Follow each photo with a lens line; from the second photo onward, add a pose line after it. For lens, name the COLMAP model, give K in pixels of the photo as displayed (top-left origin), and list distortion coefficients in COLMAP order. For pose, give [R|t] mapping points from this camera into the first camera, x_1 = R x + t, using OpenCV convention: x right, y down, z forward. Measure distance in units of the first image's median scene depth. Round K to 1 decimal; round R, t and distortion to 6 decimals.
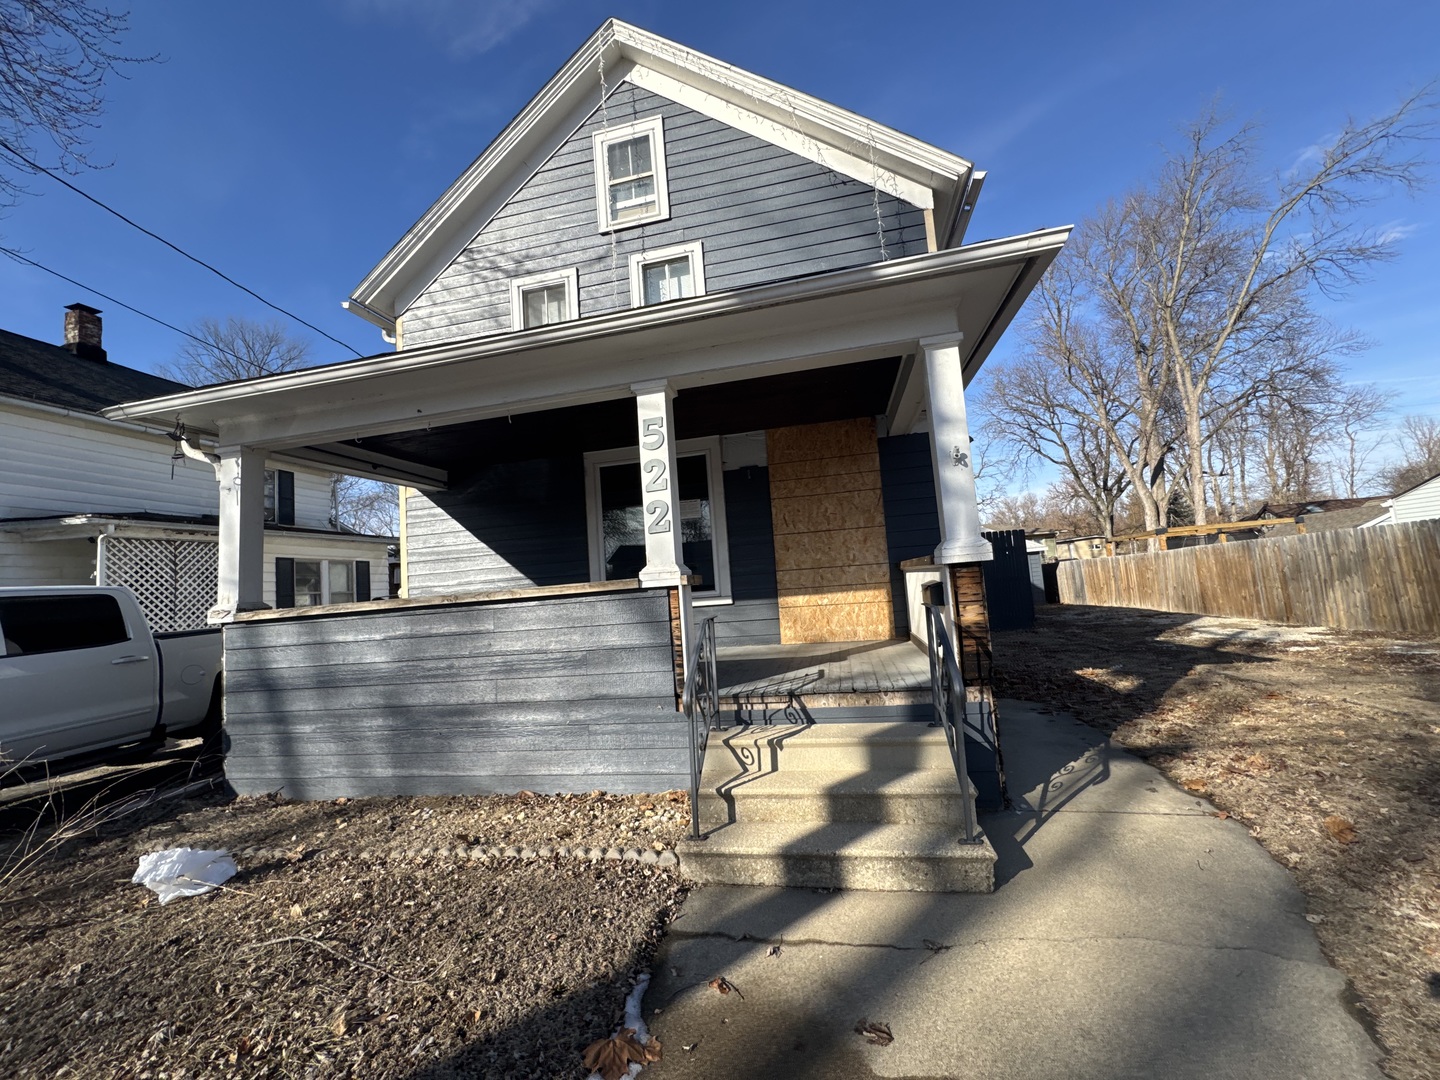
lens RADIAL K [[570.9, 0, 716.9], [0, 570.9, 535.6], [0, 0, 1]] dist [-0.000511, 0.000108]
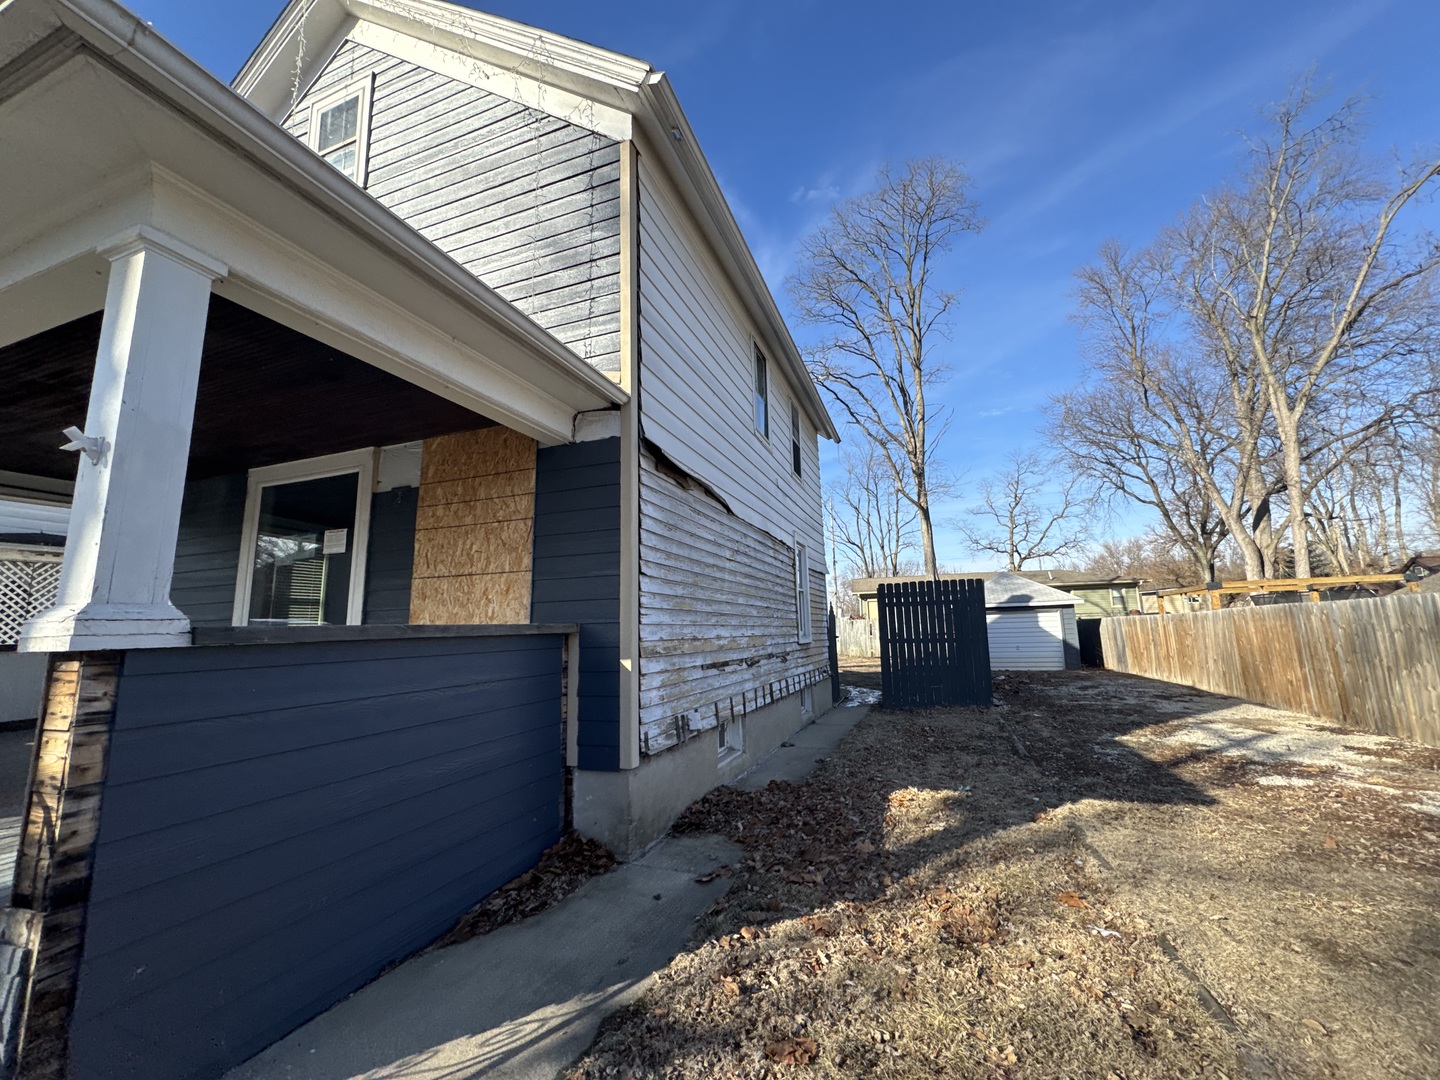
lens RADIAL K [[571.5, 0, 720.6], [0, 571.5, 538.5], [0, 0, 1]] dist [-0.002519, 0.000067]
pose [[0.988914, 0.022548, -0.146769, 0.323080], [-0.030903, 0.998013, -0.054901, -0.013013], [0.145240, 0.058828, 0.987646, 0.170670]]
